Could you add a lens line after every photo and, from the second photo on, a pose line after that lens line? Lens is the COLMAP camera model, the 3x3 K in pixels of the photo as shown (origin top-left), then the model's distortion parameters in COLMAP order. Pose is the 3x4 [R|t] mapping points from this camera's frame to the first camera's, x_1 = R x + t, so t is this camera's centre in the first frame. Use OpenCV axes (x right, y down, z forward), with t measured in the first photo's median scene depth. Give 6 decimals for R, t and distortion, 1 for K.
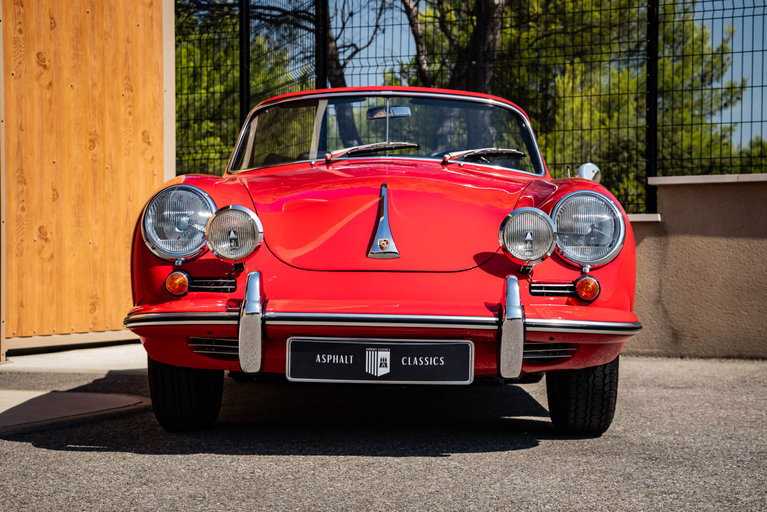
lens RADIAL K [[1407.9, 0, 383.6], [0, 1407.9, 257.9], [0, 0, 1]] dist [0.200626, 0.000000]
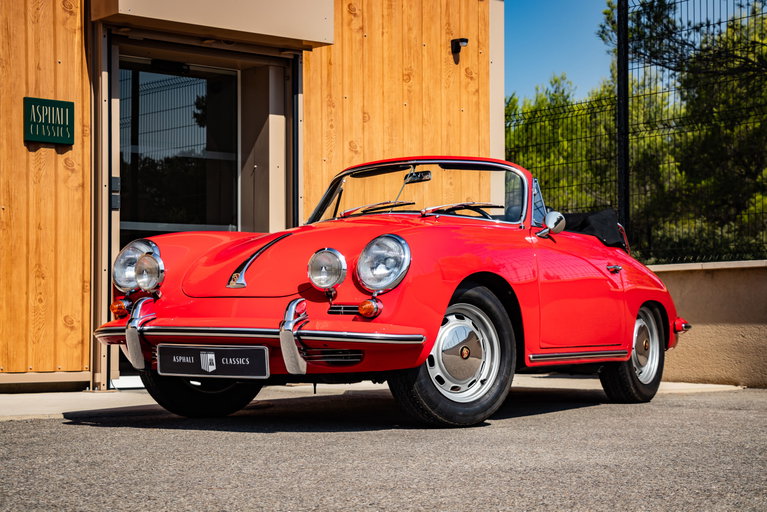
lens RADIAL K [[1407.9, 0, 386.3], [0, 1407.9, 257.5], [0, 0, 1]] dist [0.200626, 0.000000]
pose [[0.871640, -0.028934, -0.489292, 0.834285], [0.006409, 0.998844, -0.047649, 0.038600], [0.490105, 0.038396, 0.870818, -0.135468]]
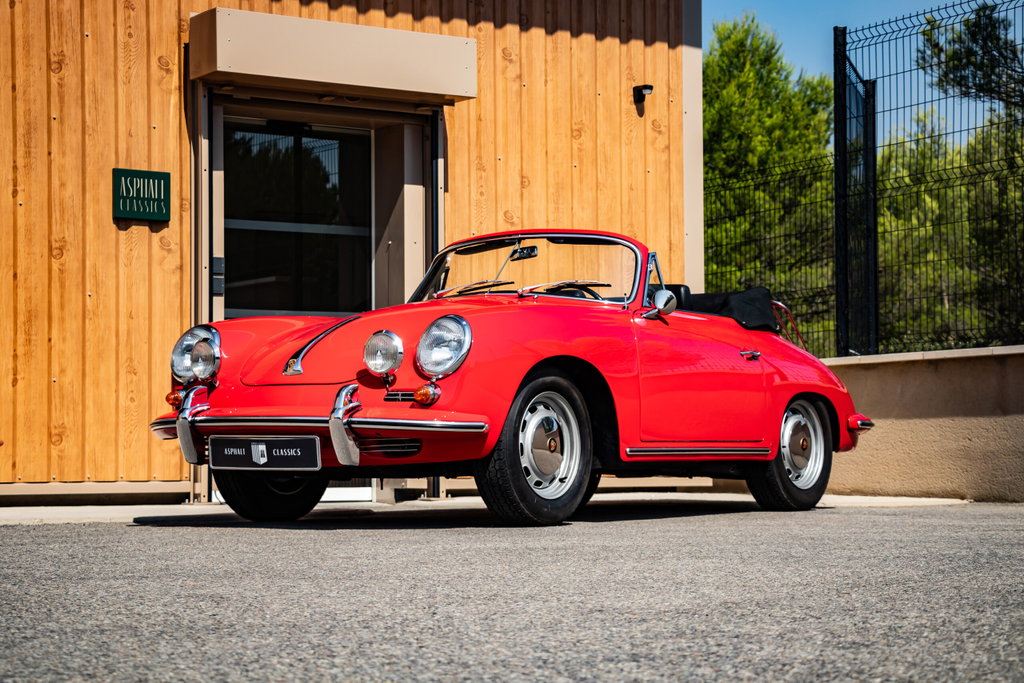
lens RADIAL K [[1879.6, 0, 510.6], [0, 1879.6, 347.9], [0, 0, 1]] dist [0.200626, 0.000000]
pose [[0.825769, -0.040031, -0.562586, 1.170975], [0.010559, 0.998400, -0.055543, 0.075734], [0.563910, 0.039925, 0.824871, -0.313233]]
